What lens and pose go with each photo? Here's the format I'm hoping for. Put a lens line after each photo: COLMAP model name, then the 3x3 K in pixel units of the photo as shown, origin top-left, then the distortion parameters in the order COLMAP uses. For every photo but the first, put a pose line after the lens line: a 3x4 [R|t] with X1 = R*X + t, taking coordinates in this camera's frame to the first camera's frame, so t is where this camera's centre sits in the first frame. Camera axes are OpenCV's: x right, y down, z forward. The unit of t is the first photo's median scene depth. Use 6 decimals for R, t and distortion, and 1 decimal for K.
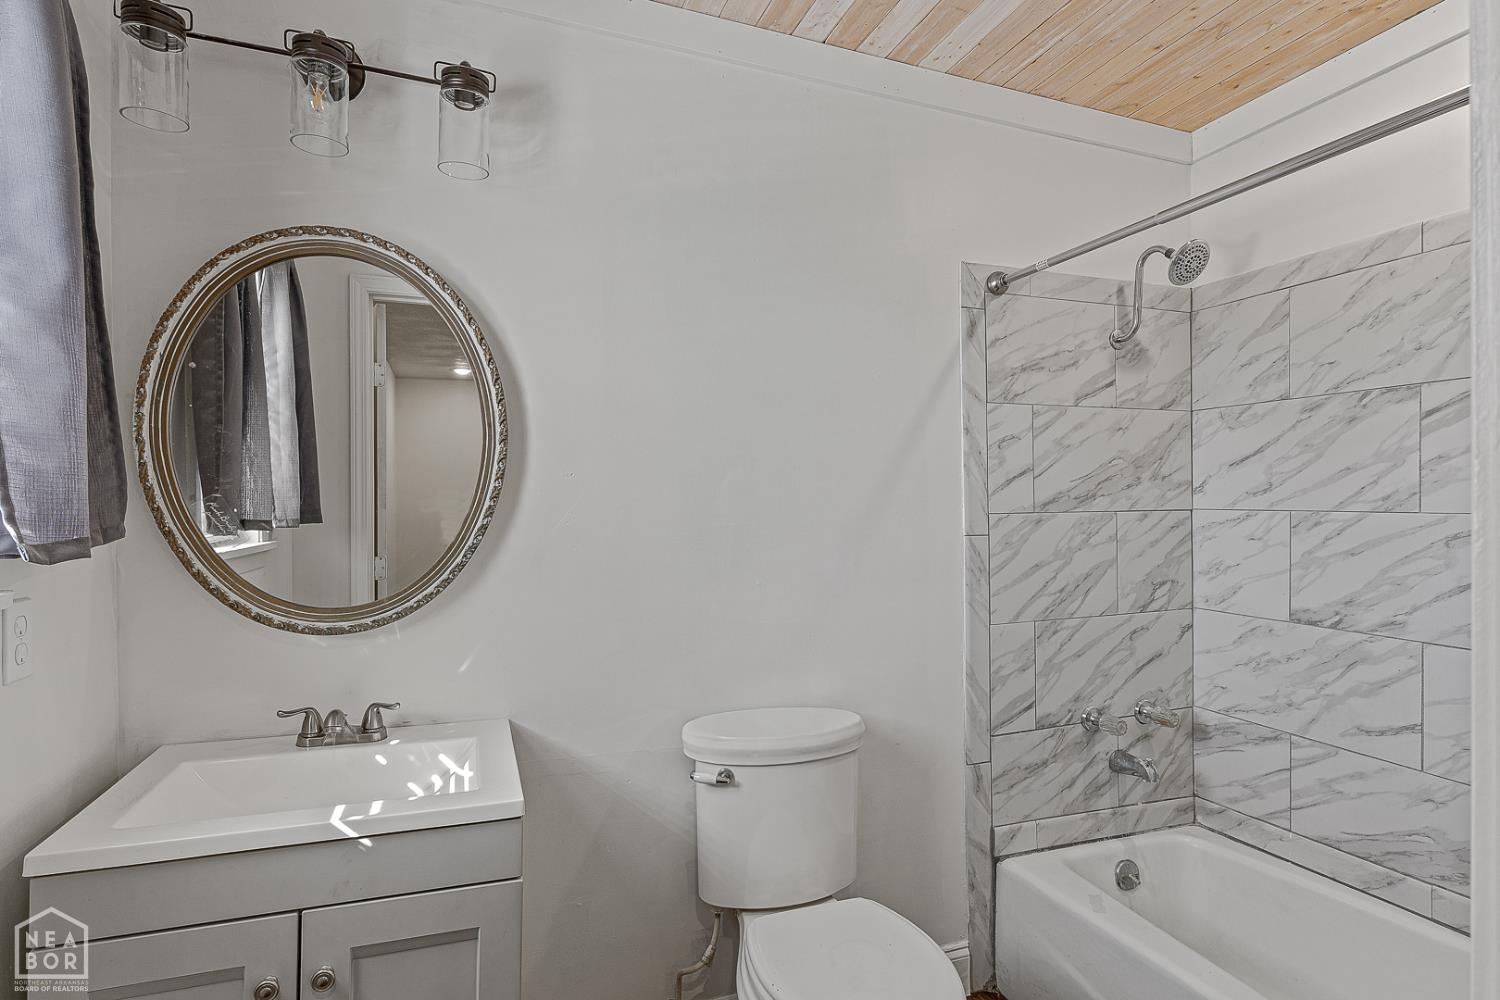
lens RADIAL K [[764.4, 0, 745.2], [0, 764.4, 500.6], [0, 0, 1]] dist [-0.003138, -0.003121]
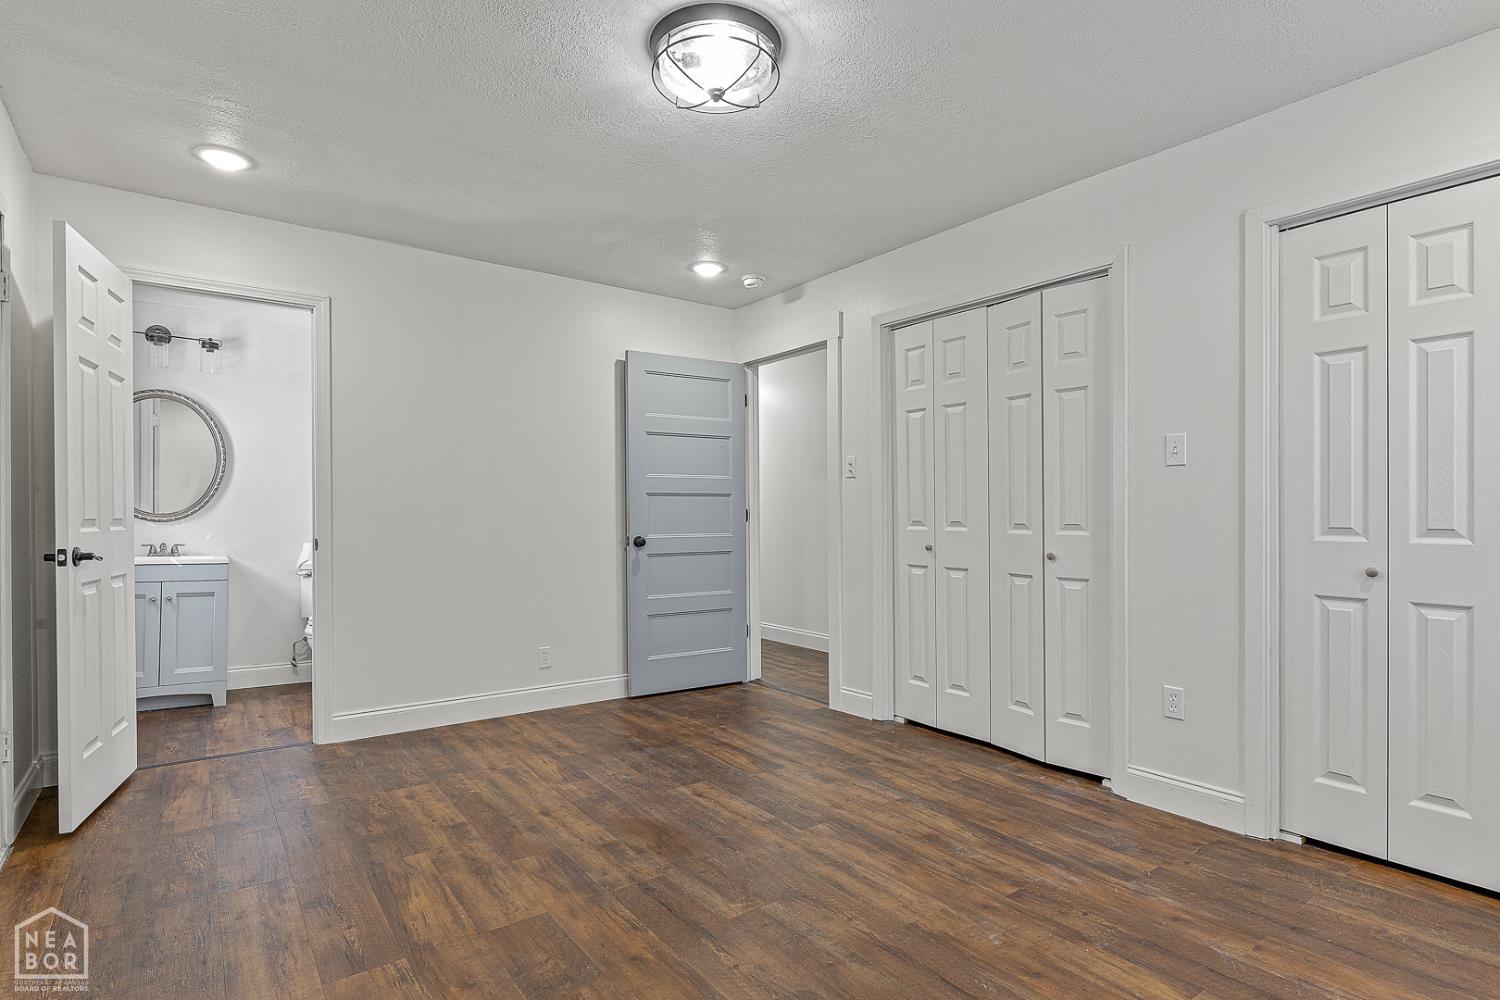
lens RADIAL K [[764.4, 0, 757.0], [0, 764.4, 507.7], [0, 0, 1]] dist [-0.003138, -0.003121]
pose [[0.958659, 0.000921, 0.284556, 0.861664], [0.000654, 0.999985, -0.005440, 0.131794], [-0.284556, 0.005401, 0.958644, -2.539465]]
